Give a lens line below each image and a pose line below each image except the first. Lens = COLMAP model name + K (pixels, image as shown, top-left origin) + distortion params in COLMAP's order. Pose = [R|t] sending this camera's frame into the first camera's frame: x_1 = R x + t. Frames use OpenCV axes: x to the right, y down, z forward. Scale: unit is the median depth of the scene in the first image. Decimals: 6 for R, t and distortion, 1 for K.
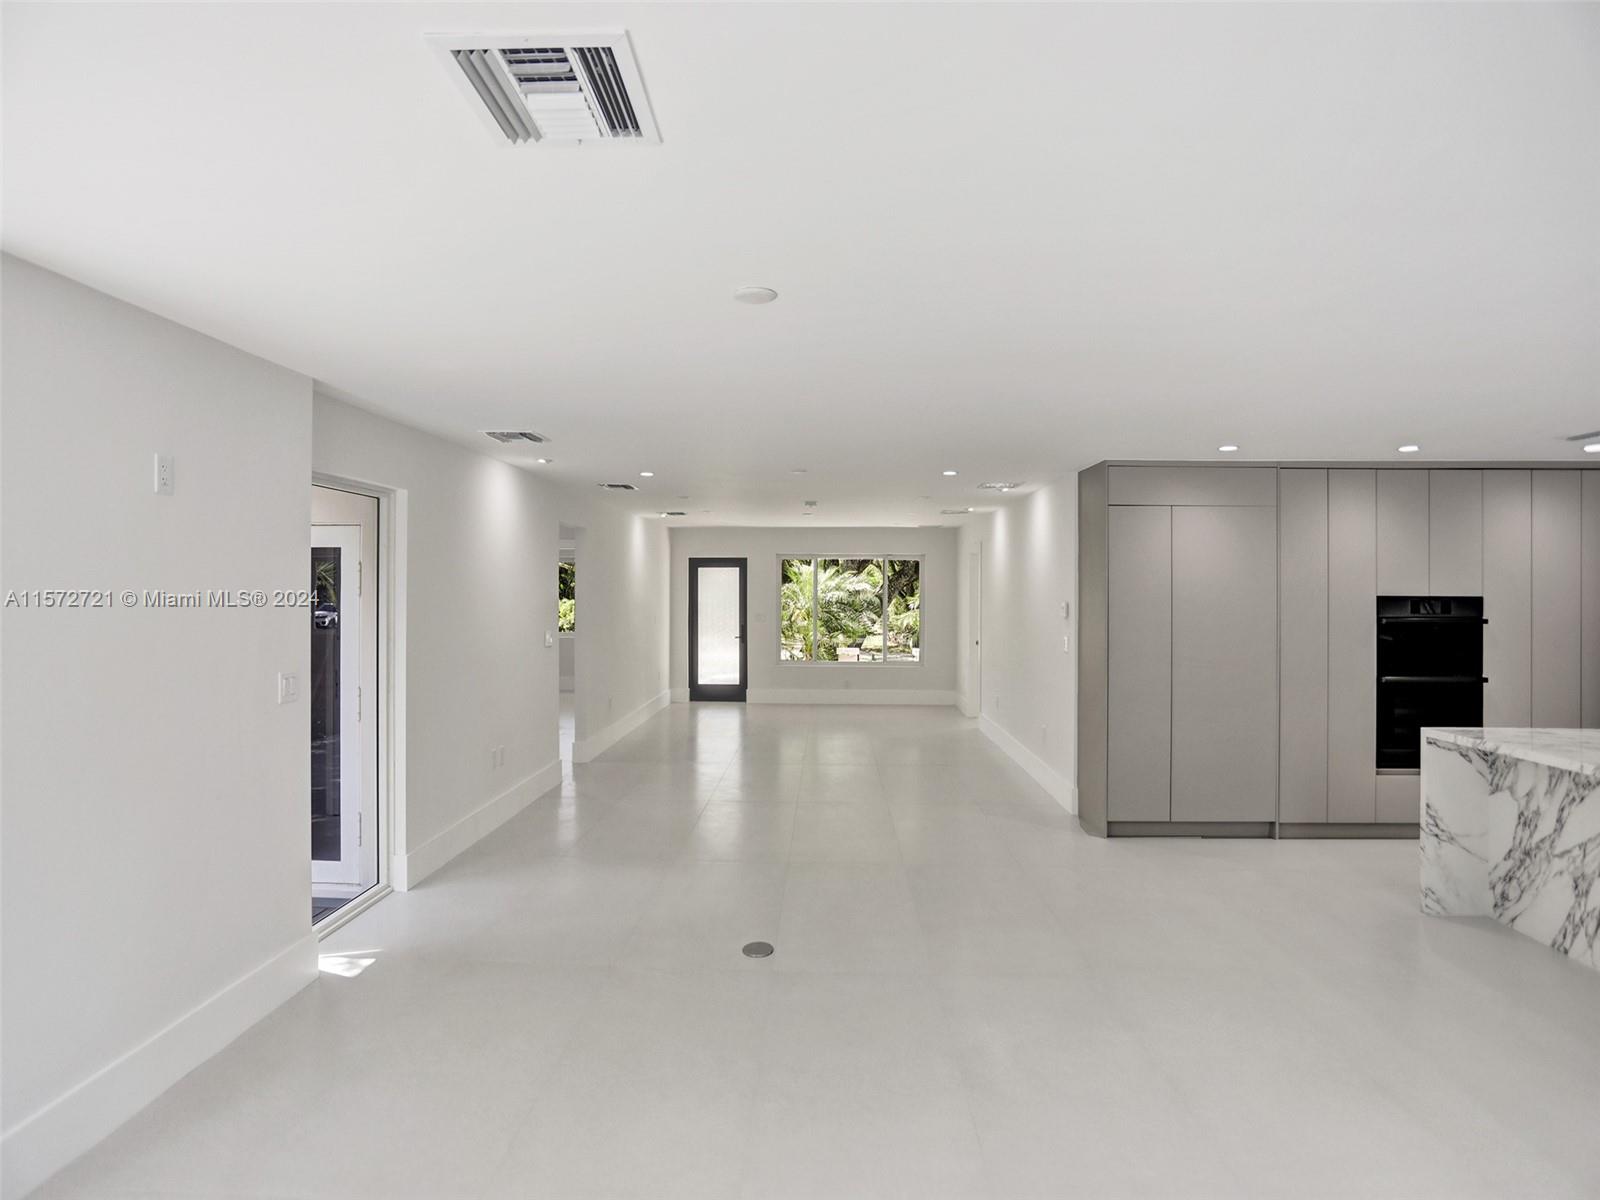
lens RADIAL K [[809.0, 0, 798.6], [0, 809.0, 588.0], [0, 0, 1]] dist [-0.046813, 0.024687]
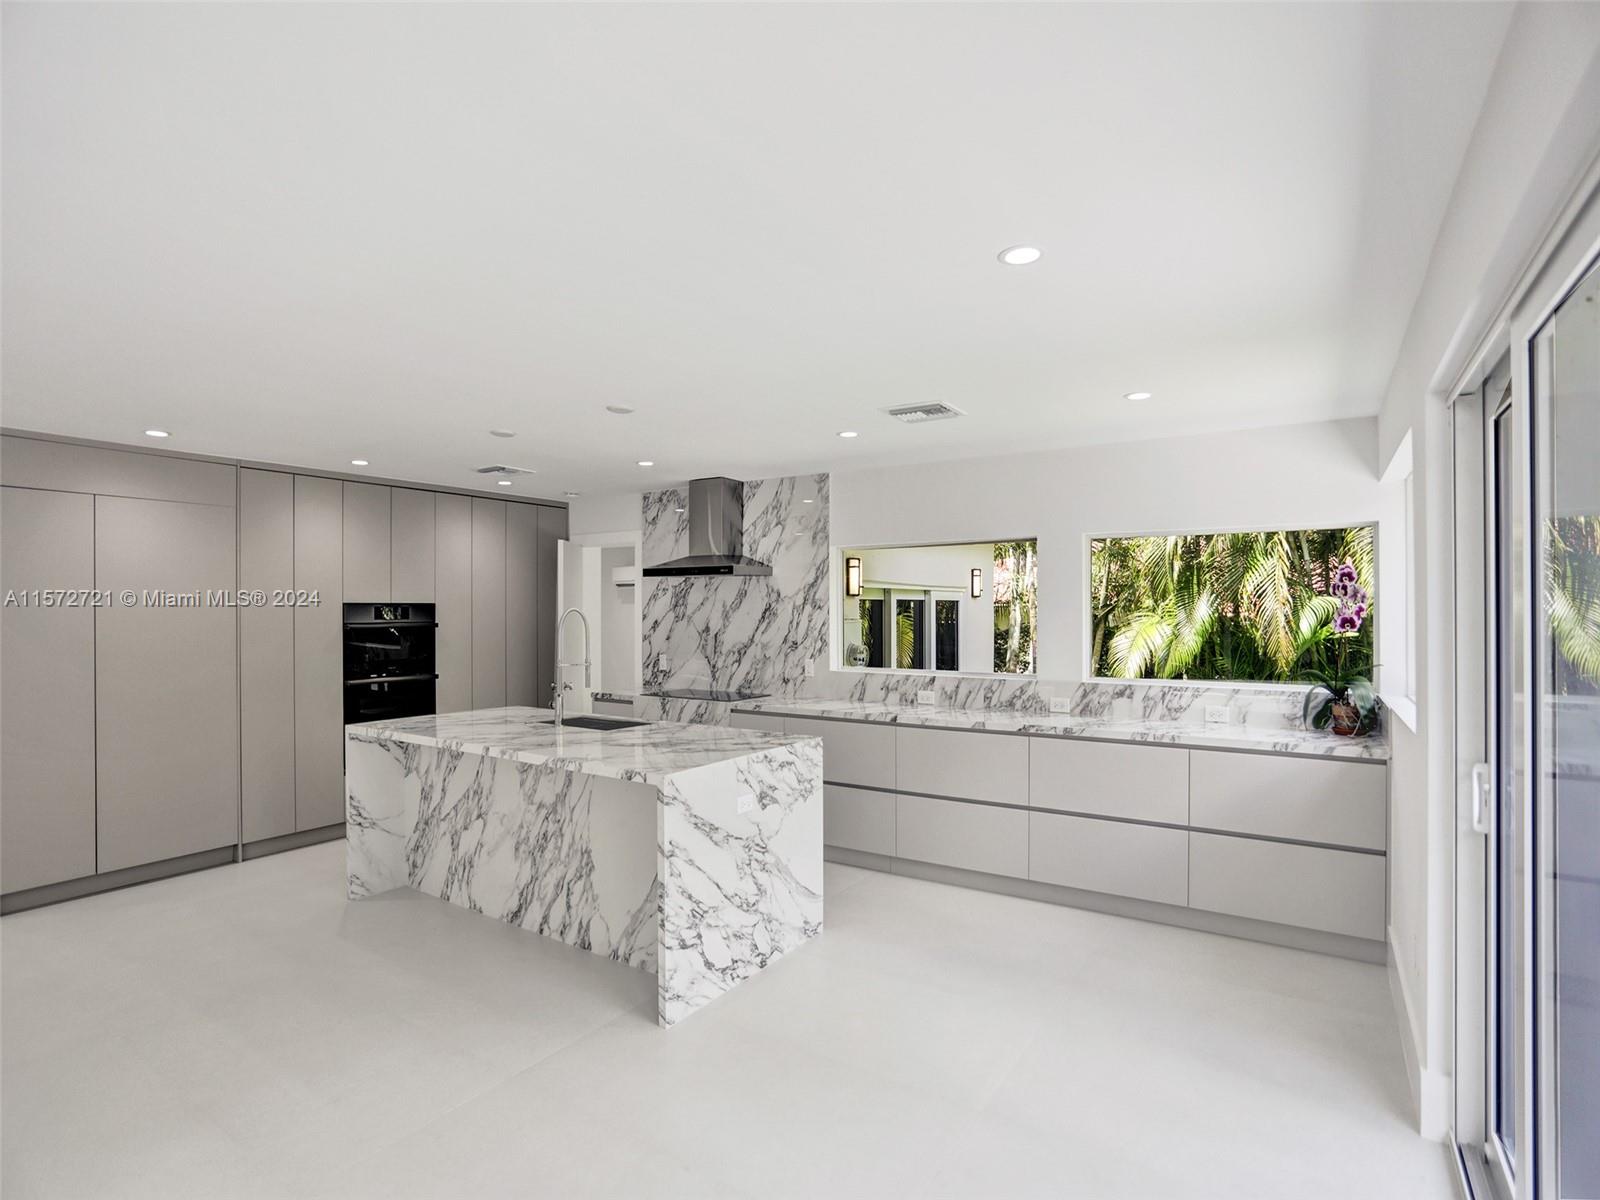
lens RADIAL K [[809.2, 0, 790.8], [0, 809.2, 604.8], [0, 0, 1]] dist [-0.066976, 0.042494]
pose [[0.535613, -0.001549, 0.844462, 0.214628], [0.004322, 0.999990, -0.000907, 0.020870], [-0.844452, 0.004136, 0.535615, -0.064035]]
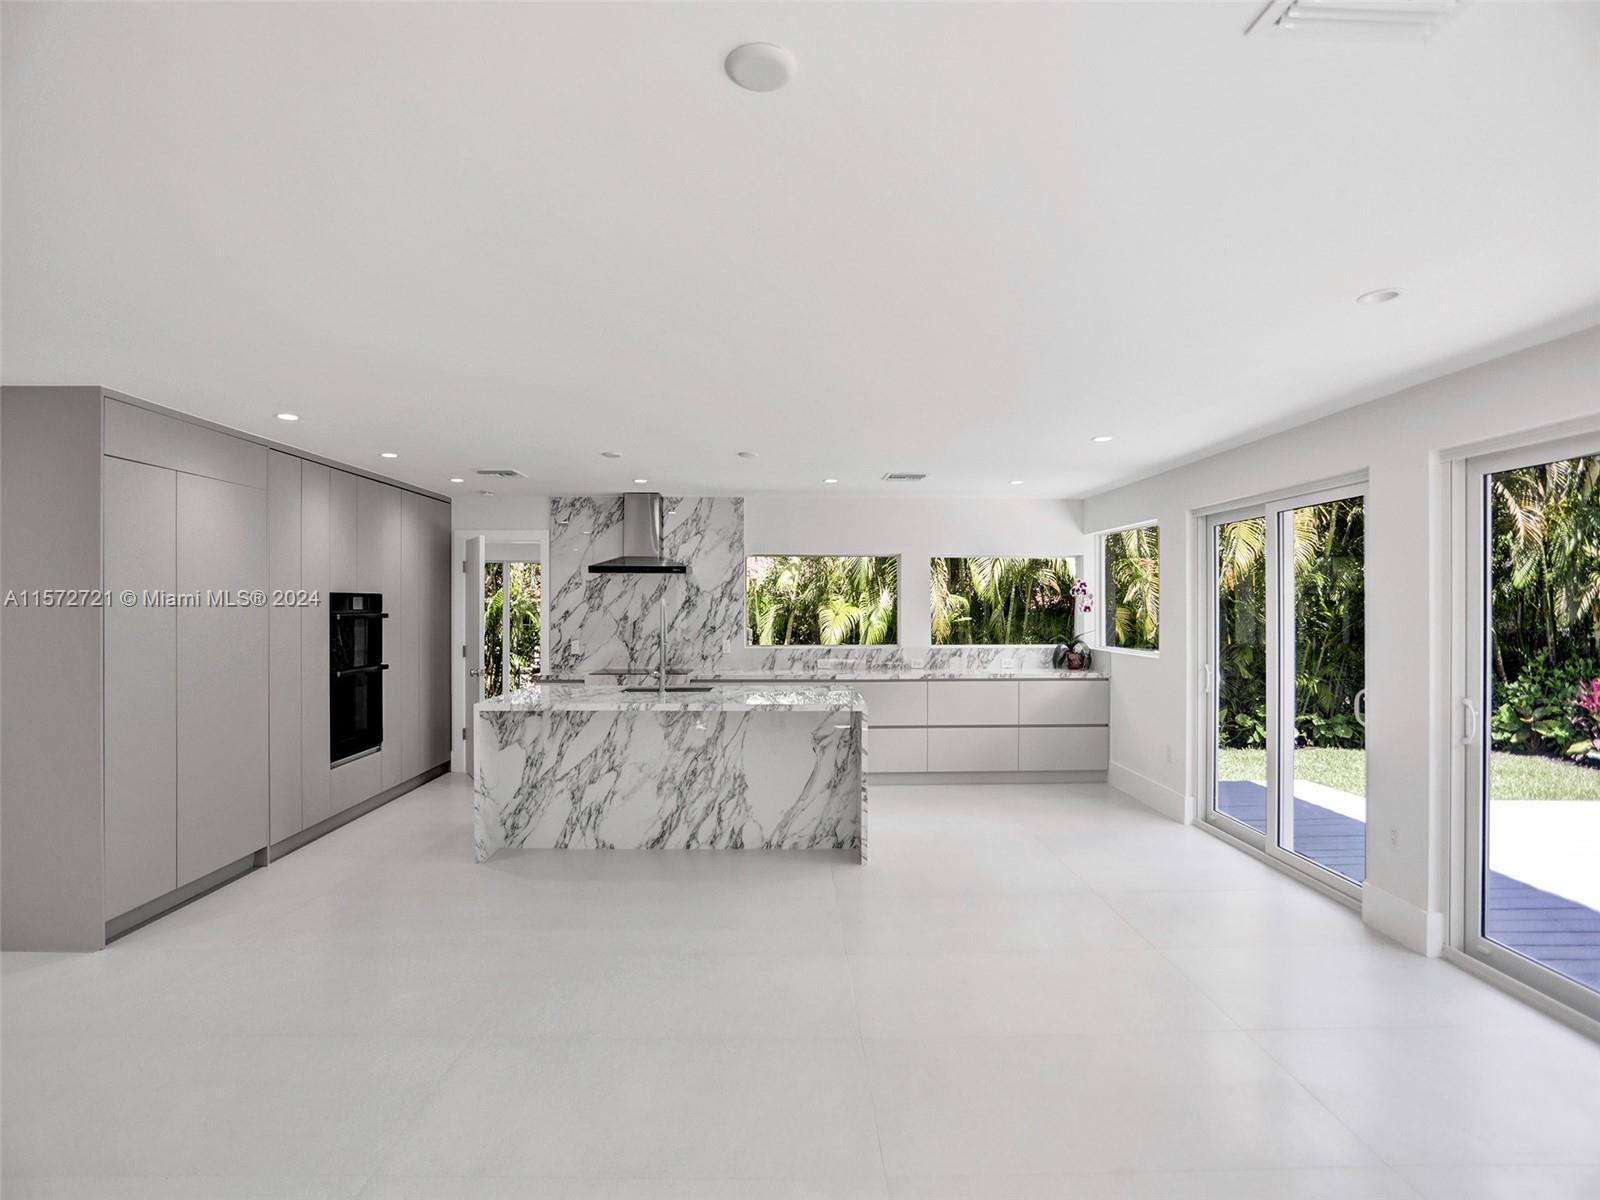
lens RADIAL K [[809.2, 0, 790.8], [0, 809.2, 604.8], [0, 0, 1]] dist [-0.066976, 0.042494]
pose [[-0.040877, -0.006452, 0.999143, -0.399126], [-0.001276, 0.999979, 0.006405, 0.023606], [-0.999163, -0.001013, -0.040884, 0.592640]]
